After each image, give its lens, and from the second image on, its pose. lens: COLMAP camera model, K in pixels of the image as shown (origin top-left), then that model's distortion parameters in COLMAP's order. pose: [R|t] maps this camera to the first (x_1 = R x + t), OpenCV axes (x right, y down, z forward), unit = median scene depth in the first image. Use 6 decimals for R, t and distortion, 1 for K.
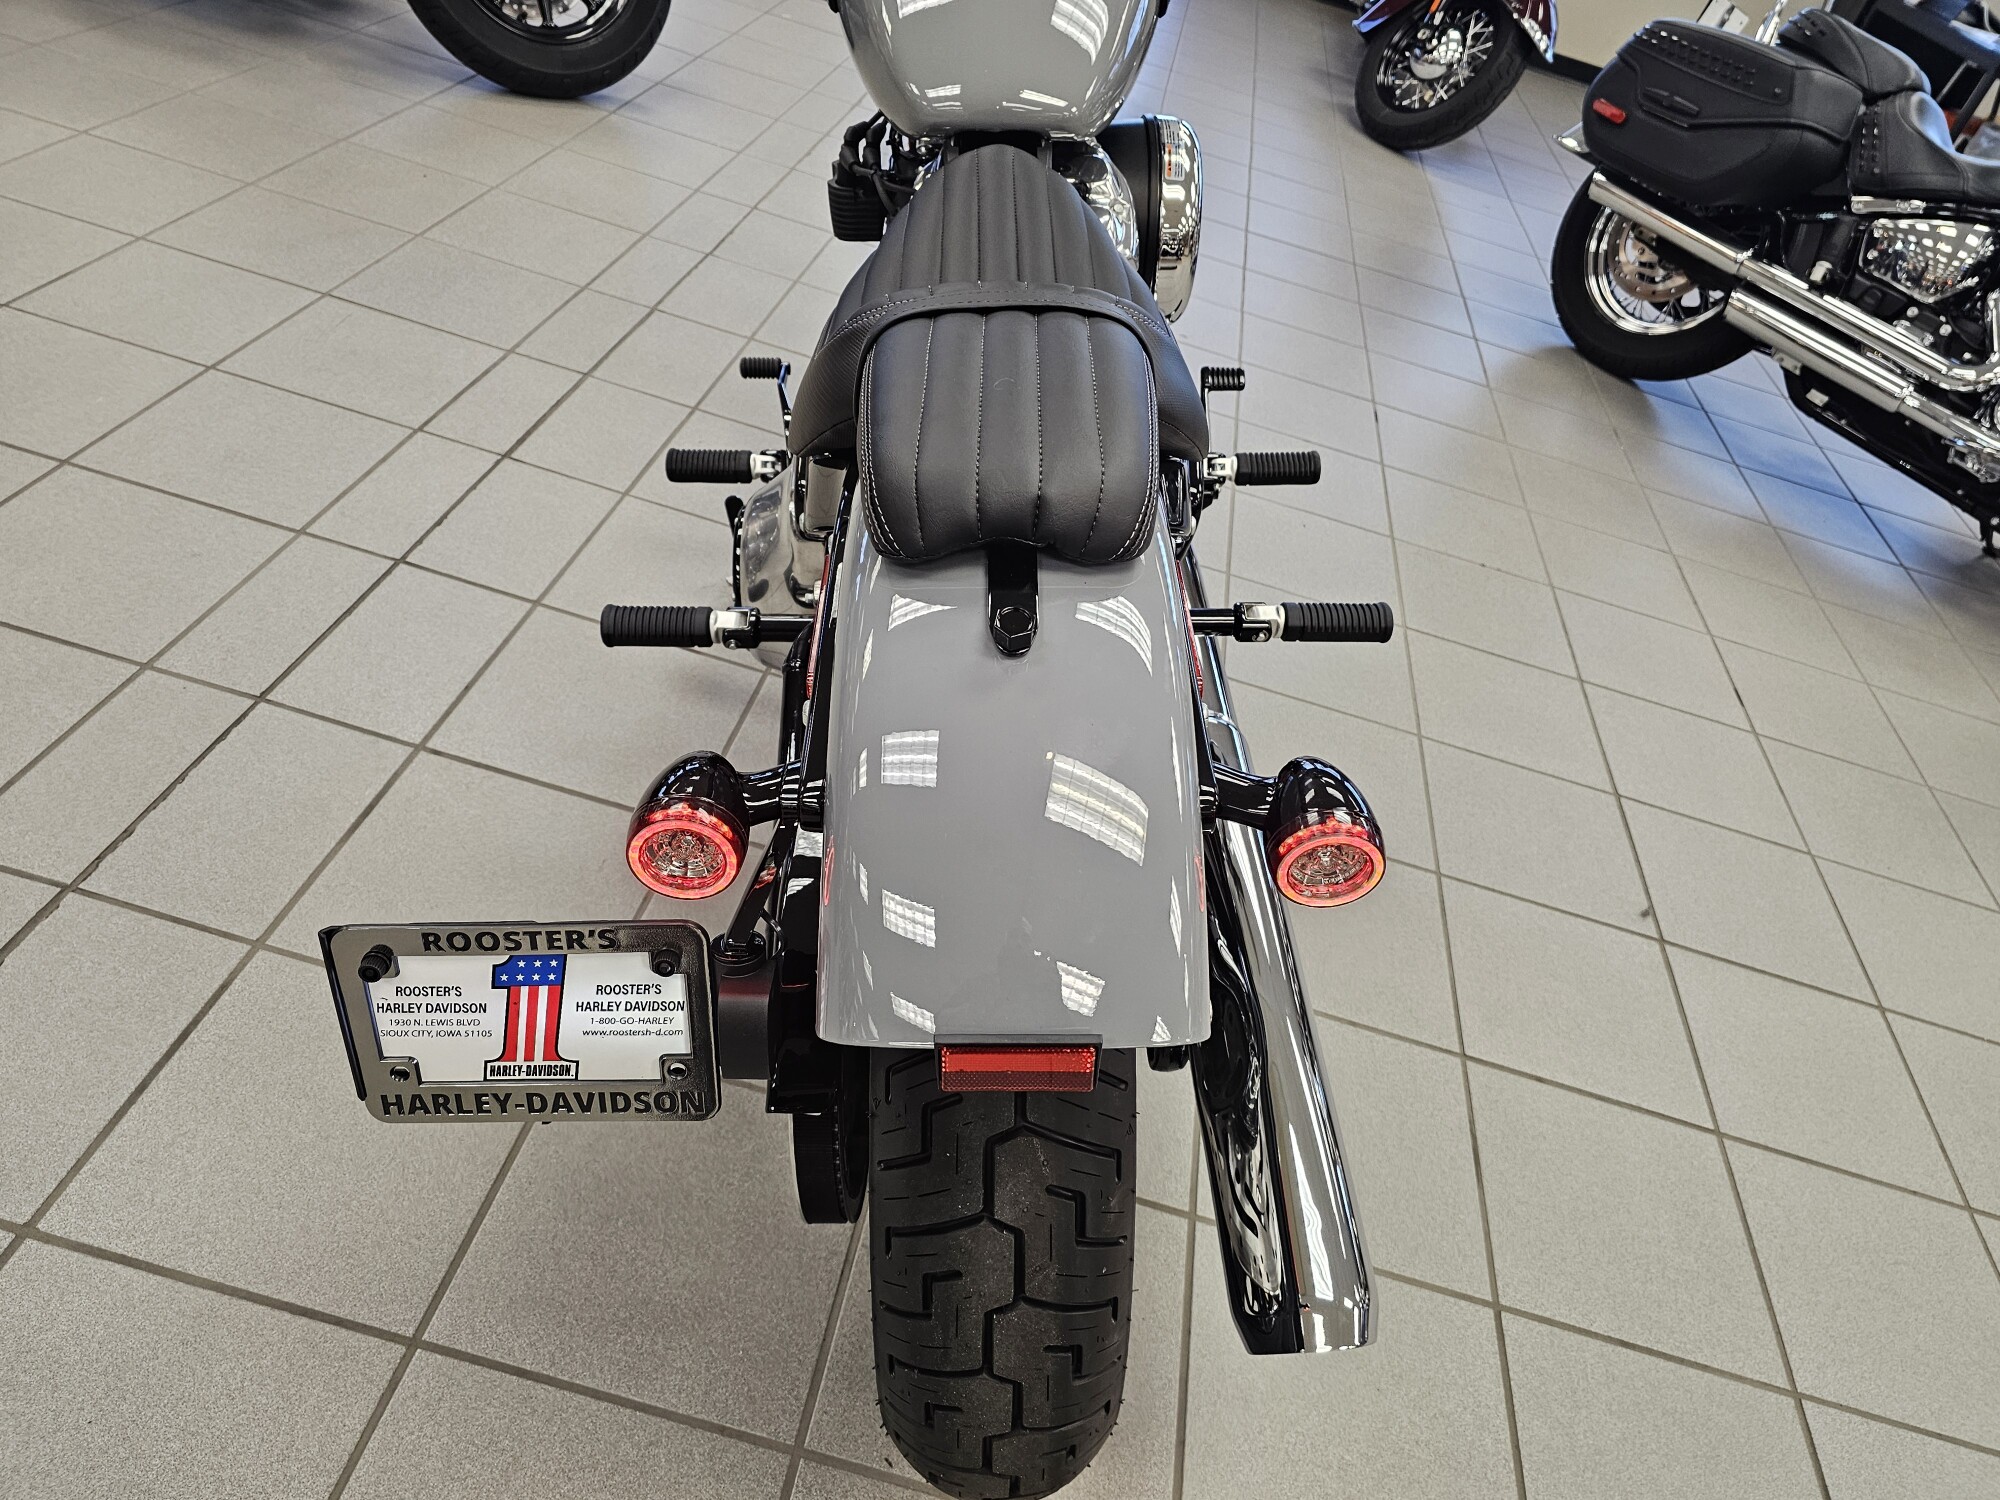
lens RADIAL K [[1379.5, 0, 1001.8], [0, 1379.5, 749.6], [0, 0, 1]] dist [0.039331, -0.035658]
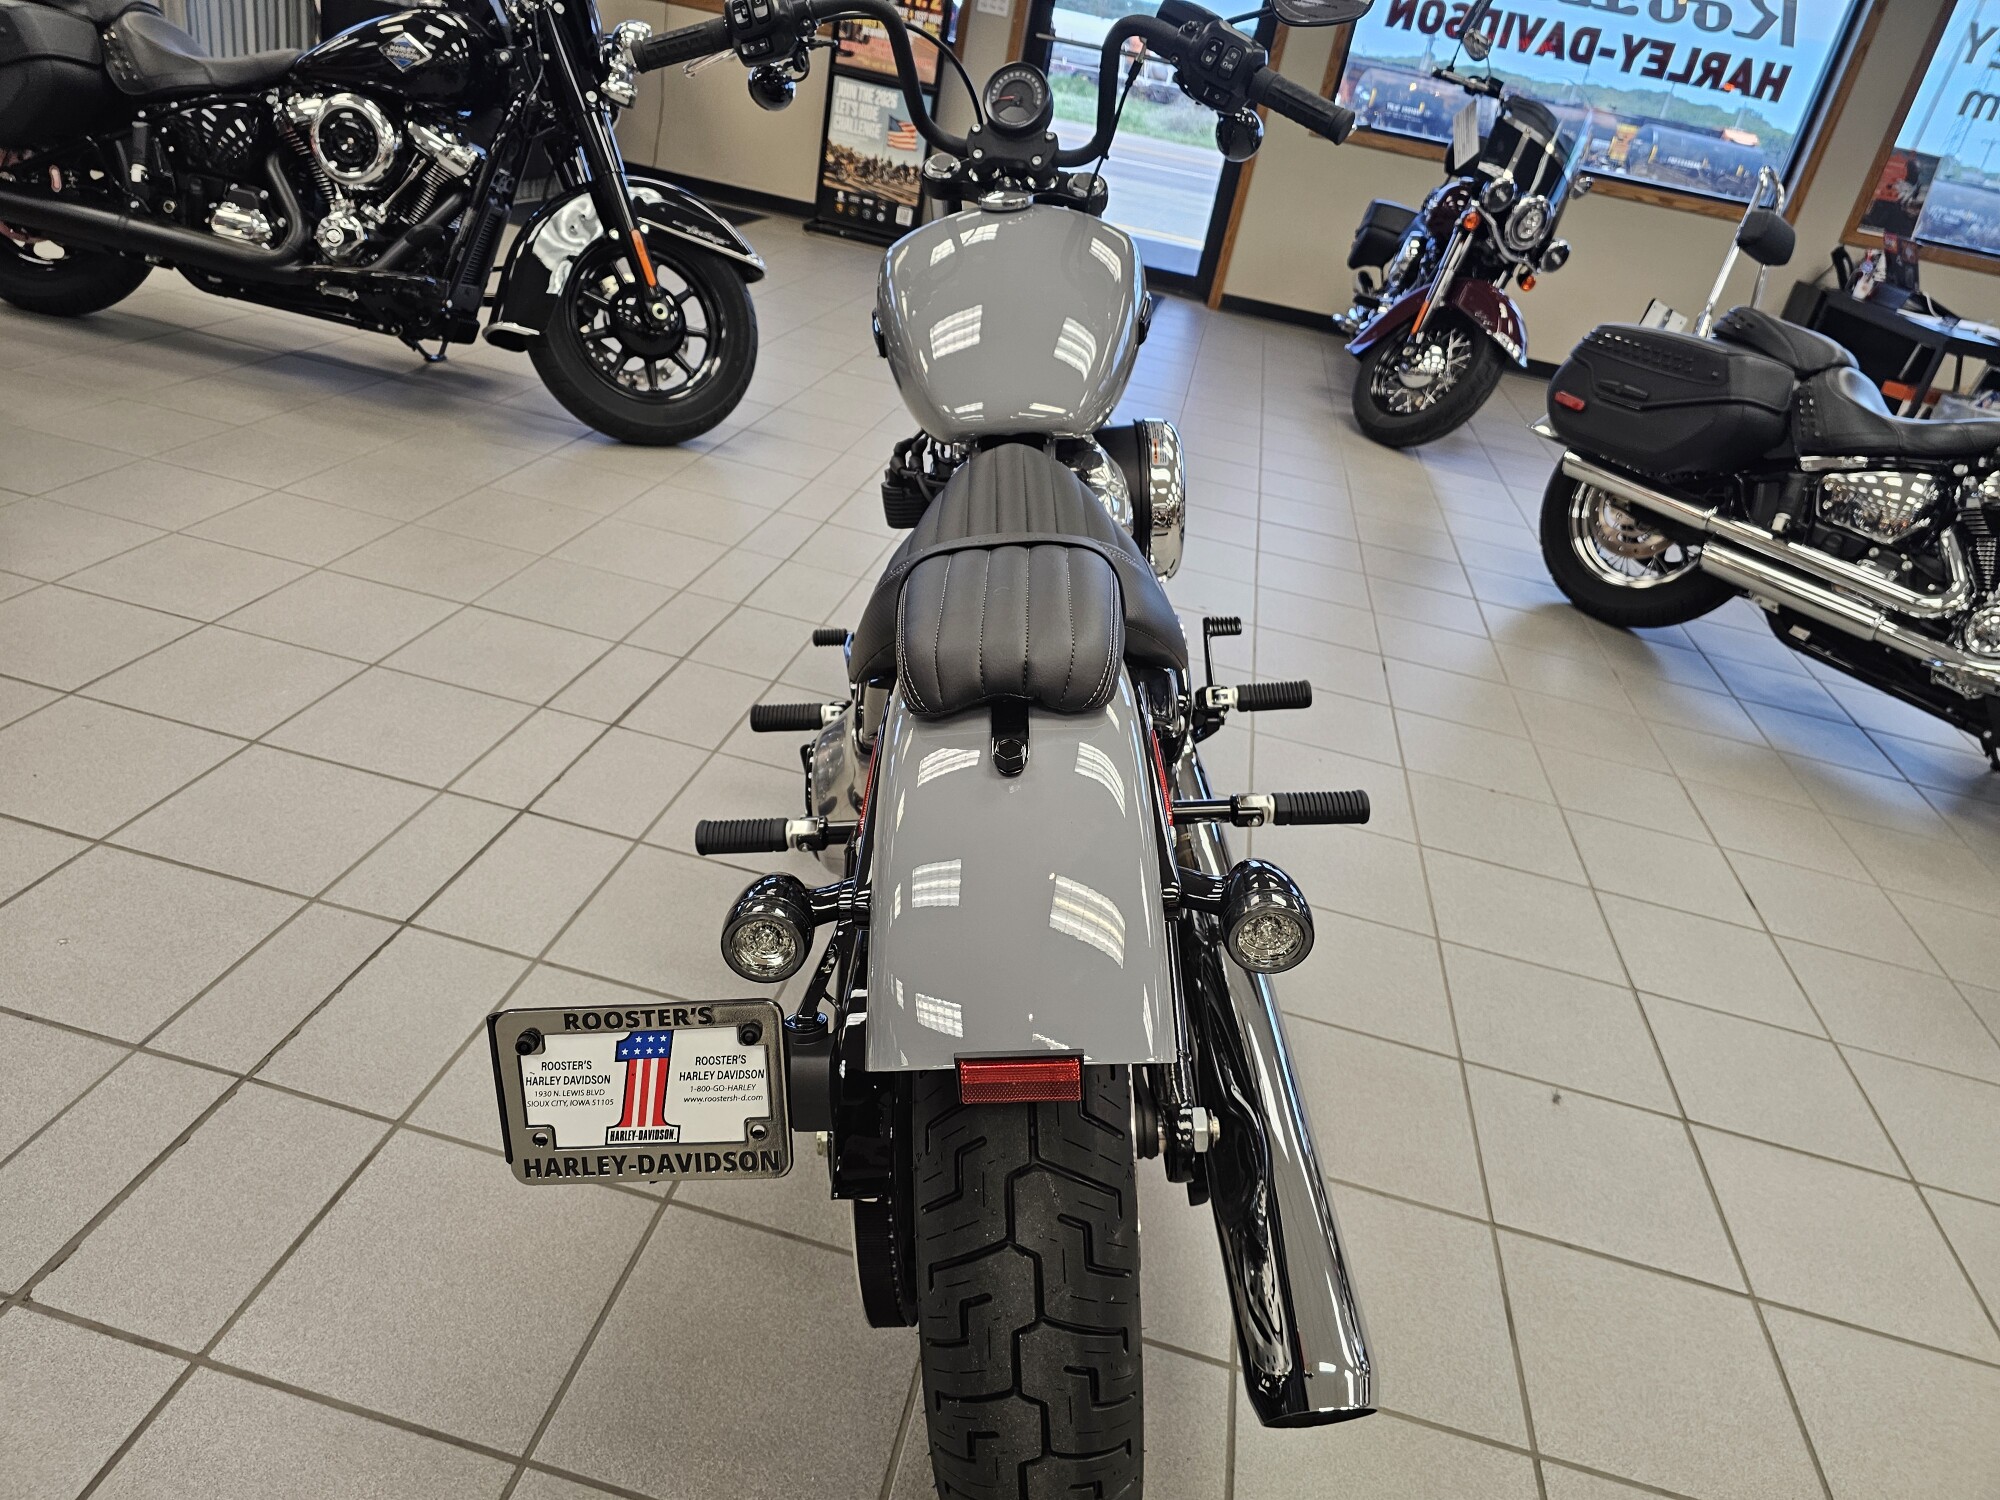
lens RADIAL K [[1359.5, 0, 985.9], [0, 1359.5, 734.3], [0, 0, 1]] dist [0.044544, -0.039312]
pose [[0.997270, -0.045963, -0.057797, 0.026589], [0.032119, 0.974751, -0.220975, 0.076210], [0.066494, 0.218515, 0.973565, -0.121013]]
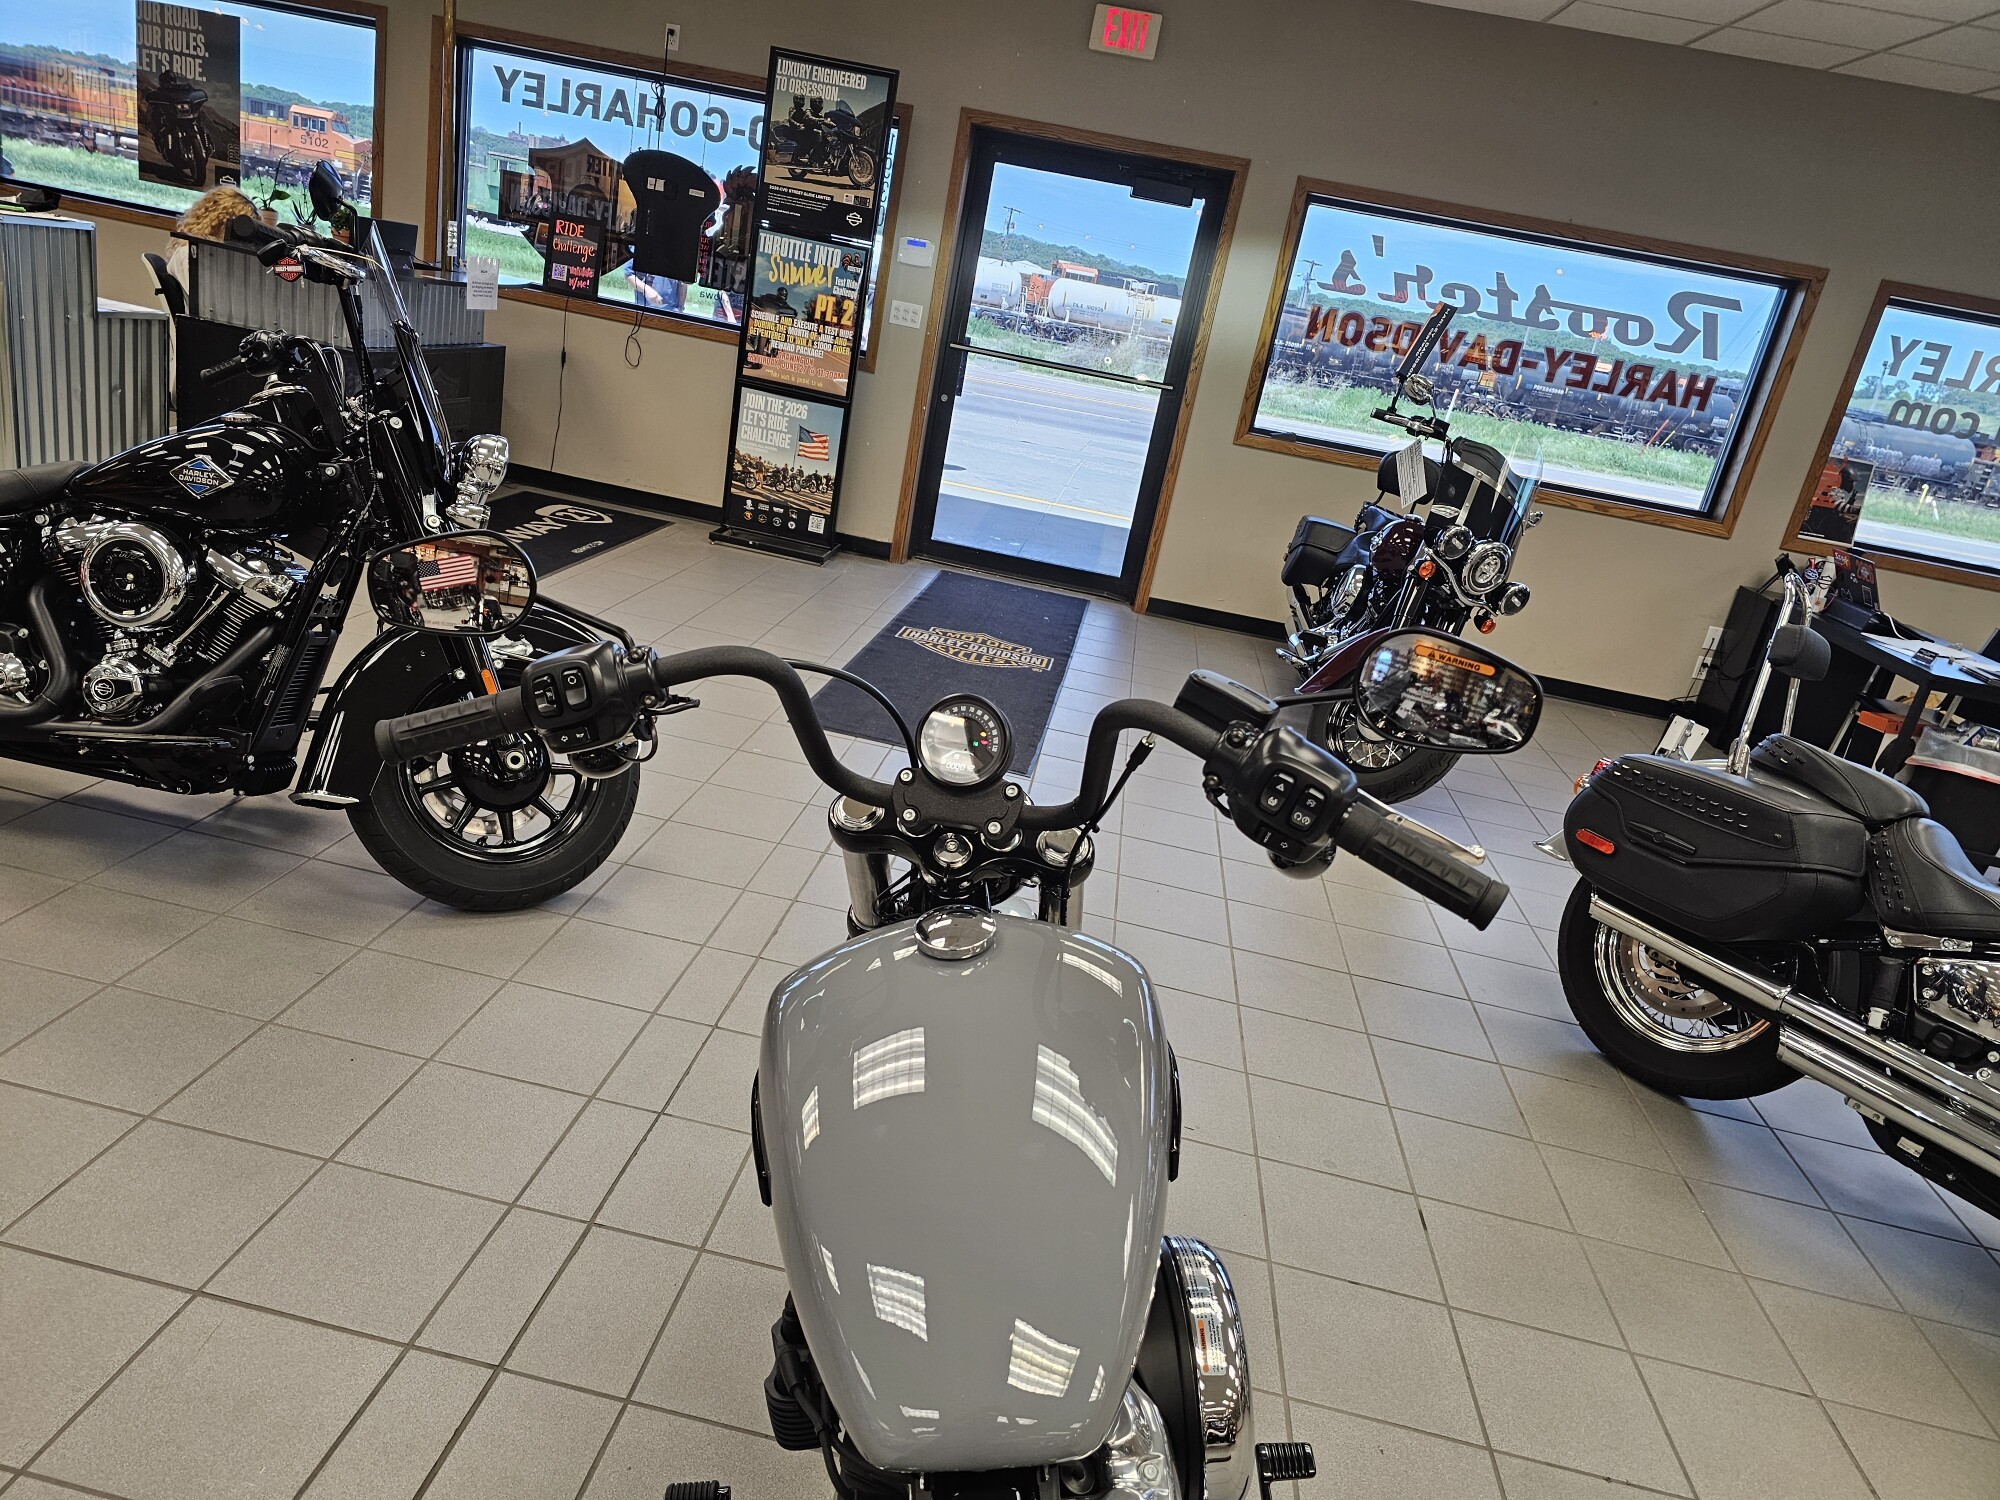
lens RADIAL K [[1337.5, 0, 973.4], [0, 1337.5, 743.2], [0, 0, 1]] dist [0.070490, -0.065320]
pose [[0.997451, -0.071334, 0.001458, 0.014246], [0.067459, 0.936223, -0.344872, -0.451761], [0.023236, 0.344091, 0.938649, 0.160399]]
